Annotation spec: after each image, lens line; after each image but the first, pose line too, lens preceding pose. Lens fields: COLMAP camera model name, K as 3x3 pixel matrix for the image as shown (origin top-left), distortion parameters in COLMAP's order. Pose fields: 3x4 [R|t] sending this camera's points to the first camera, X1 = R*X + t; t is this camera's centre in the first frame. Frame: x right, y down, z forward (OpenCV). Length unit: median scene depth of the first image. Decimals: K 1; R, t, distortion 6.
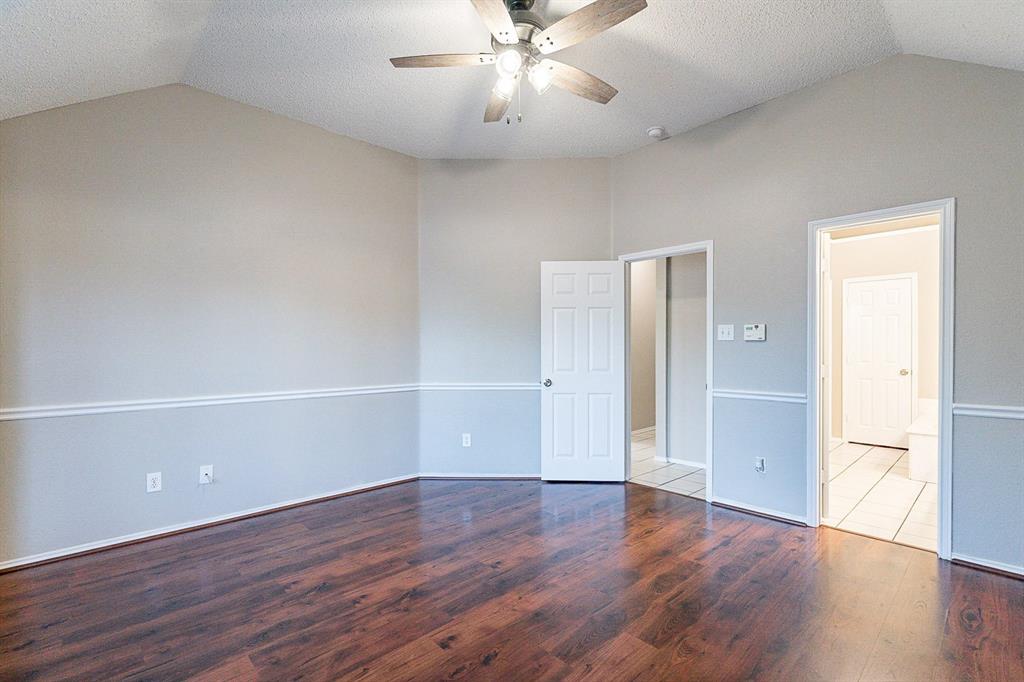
lens RADIAL K [[464.8, 0, 507.1], [0, 464.8, 345.3], [0, 0, 1]] dist [-0.001096, -0.000344]
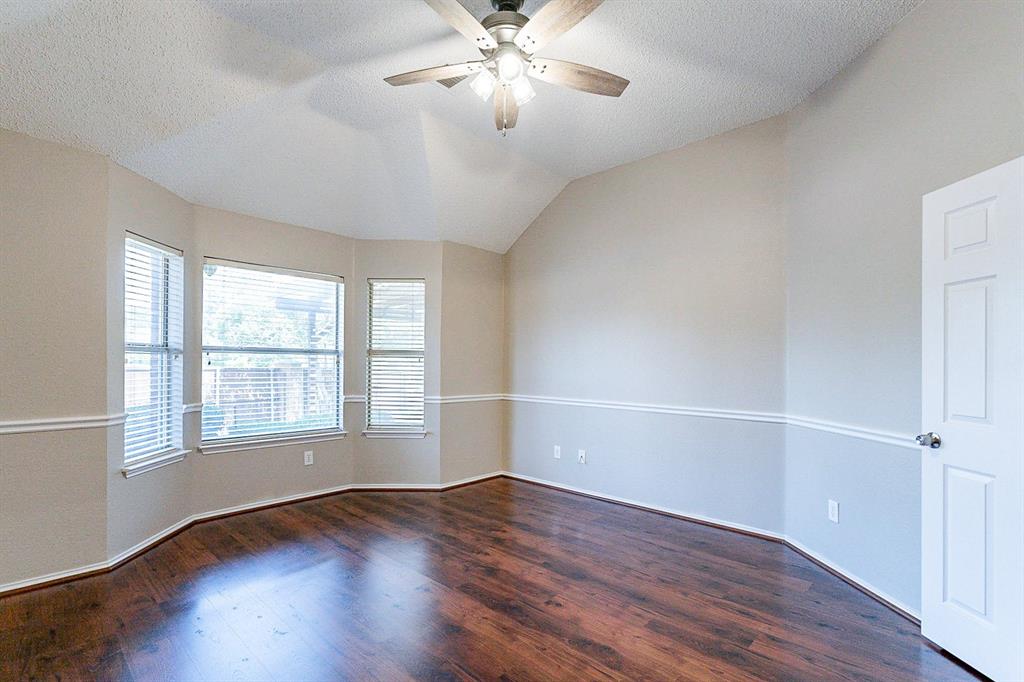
lens RADIAL K [[474.0, 0, 511.9], [0, 474.0, 363.0], [0, 0, 1]] dist [-0.000038, -0.000121]
pose [[0.071224, 0.002001, -0.997458, 0.597383], [-0.007015, 0.999974, 0.001505, 0.001725], [0.997436, 0.006890, 0.071237, 0.570103]]
